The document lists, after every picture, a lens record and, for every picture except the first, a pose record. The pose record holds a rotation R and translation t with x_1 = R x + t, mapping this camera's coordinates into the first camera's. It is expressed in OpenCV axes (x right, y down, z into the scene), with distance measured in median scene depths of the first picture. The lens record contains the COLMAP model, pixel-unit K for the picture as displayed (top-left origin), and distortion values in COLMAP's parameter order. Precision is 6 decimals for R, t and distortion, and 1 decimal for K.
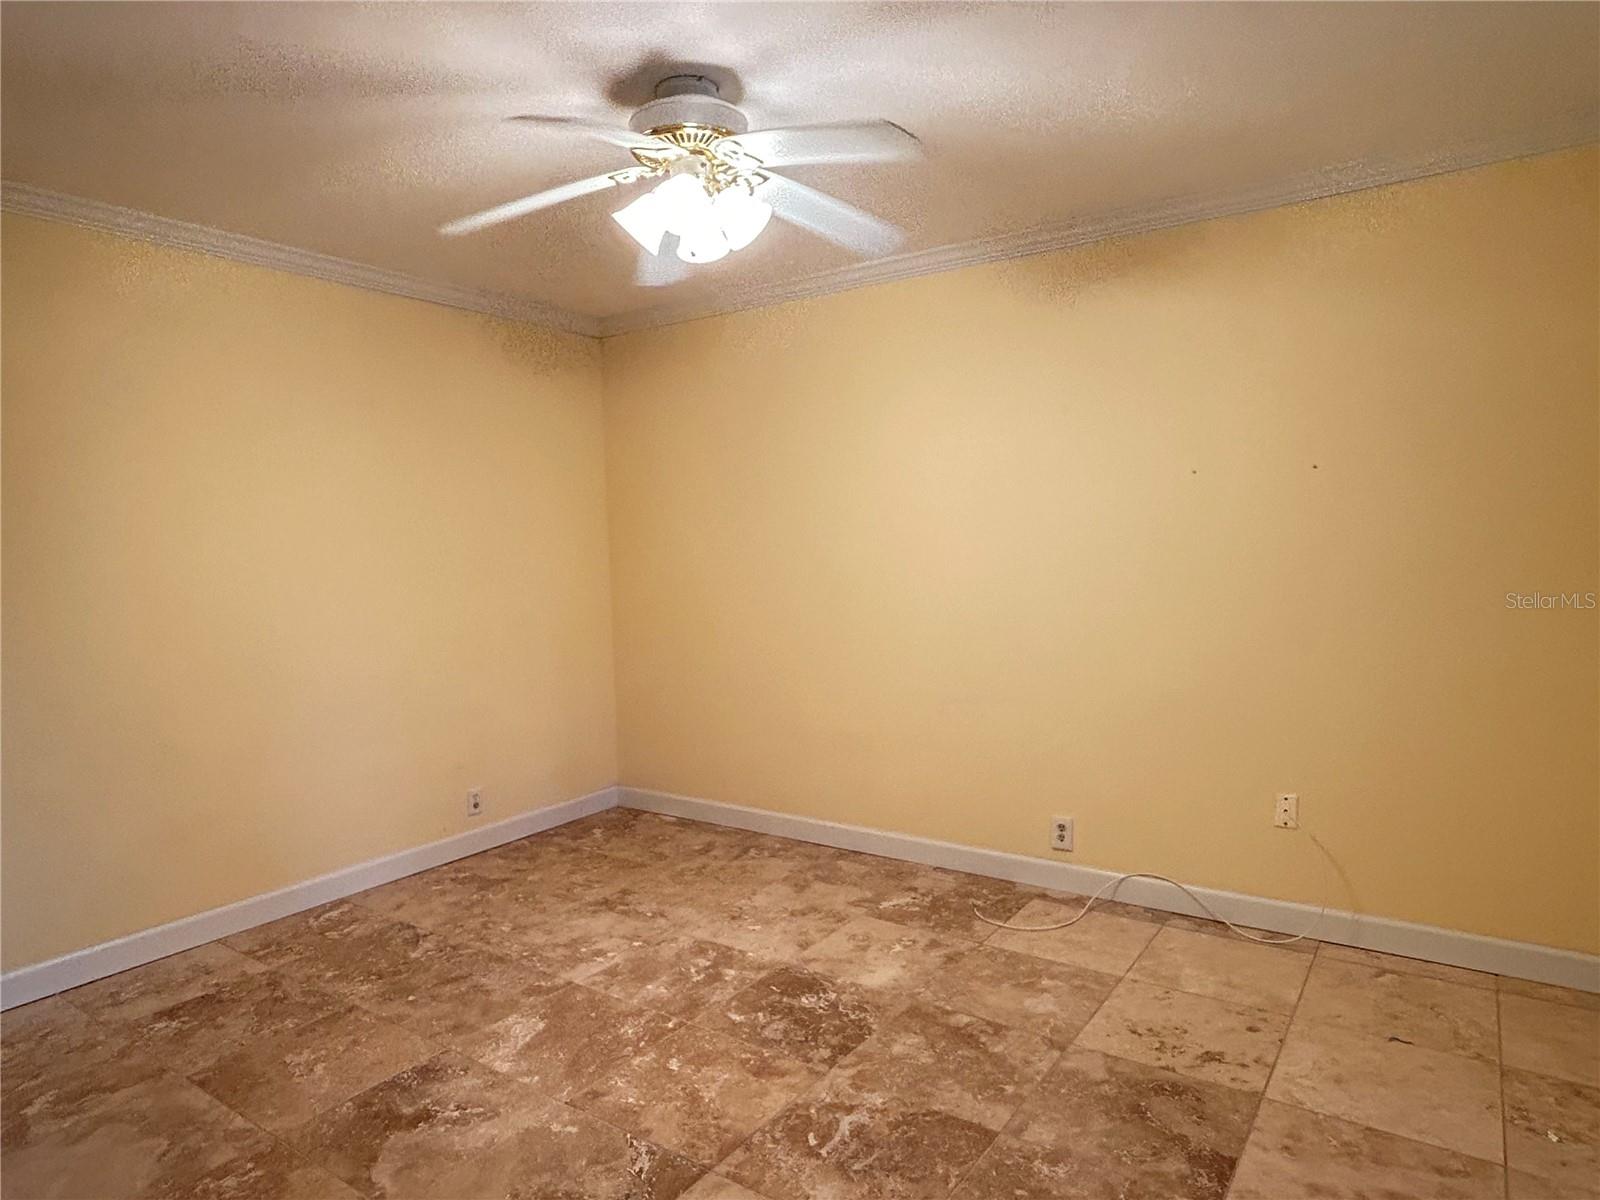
lens RADIAL K [[963.1, 0, 805.0], [0, 963.1, 596.7], [0, 0, 1]] dist [0.000126, 0.002062]
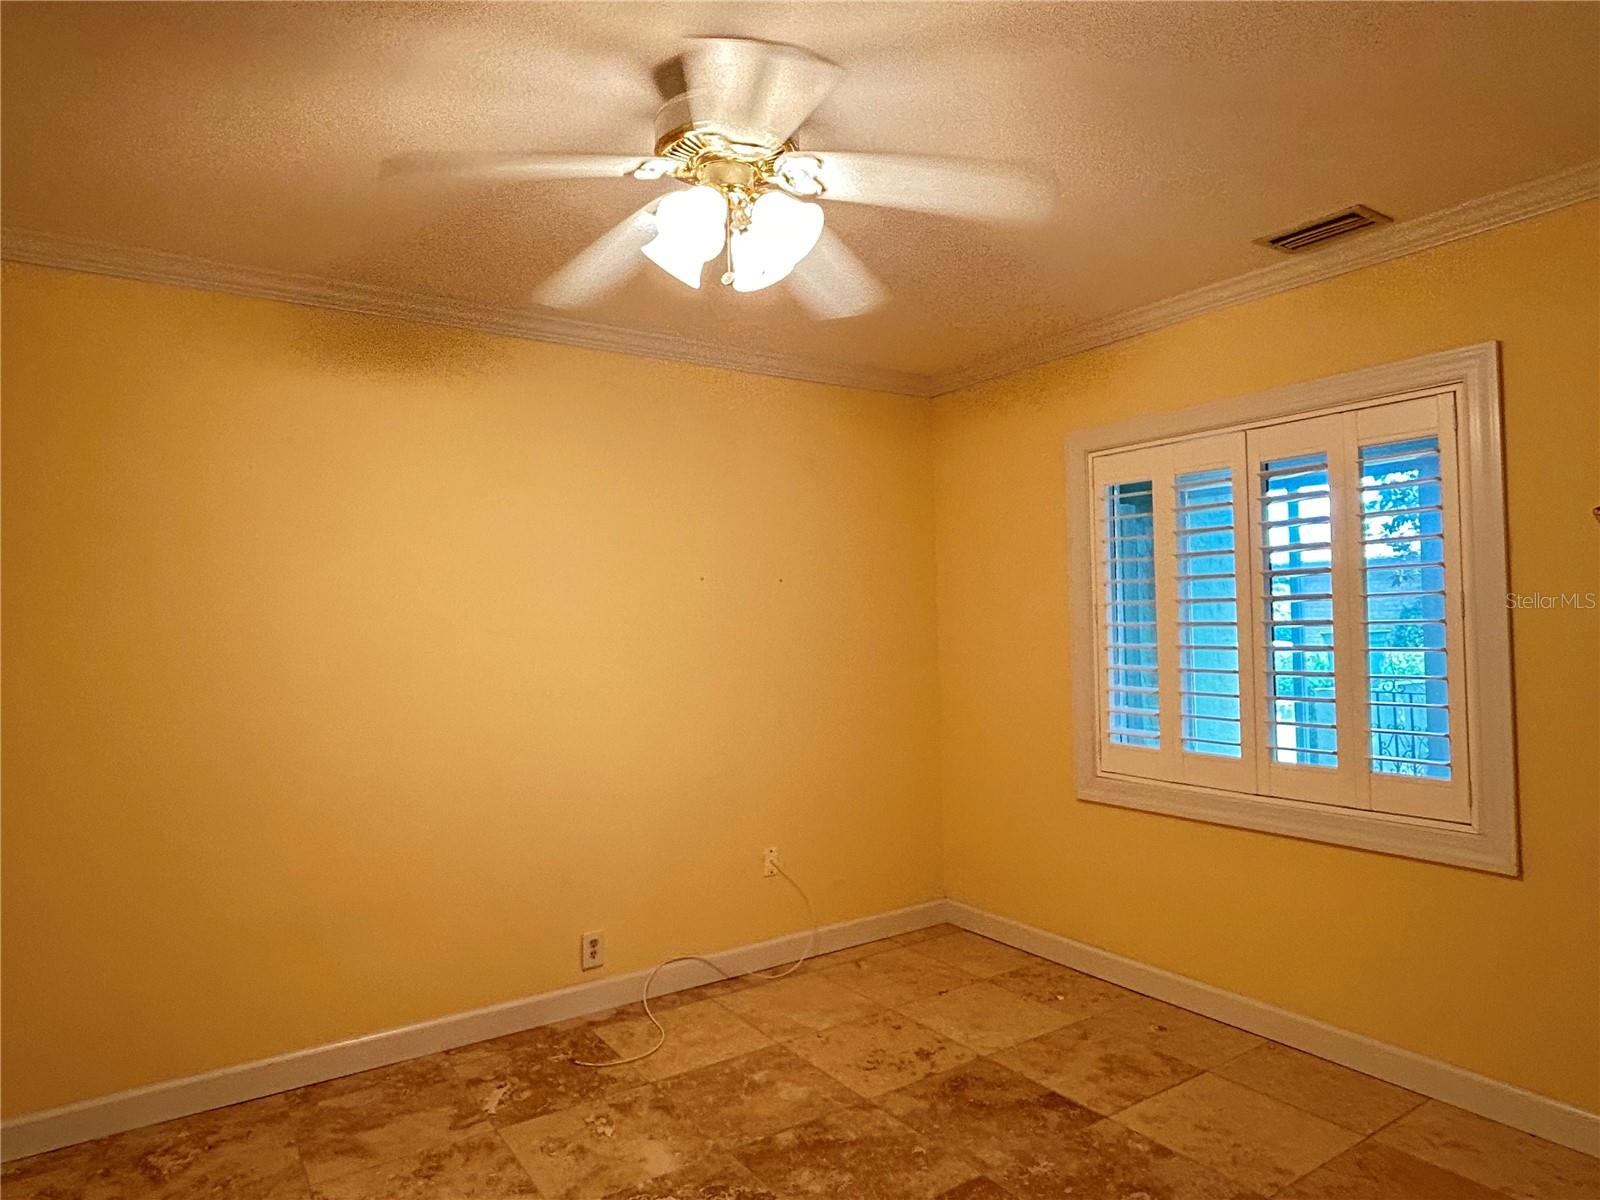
lens RADIAL K [[963.1, 0, 805.0], [0, 963.1, 596.7], [0, 0, 1]] dist [0.000126, 0.002062]
pose [[0.378525, 0.035780, 0.924899, -0.617487], [0.066021, 0.995664, -0.065538, -0.025413], [-0.923233, 0.085871, 0.374521, 0.490855]]
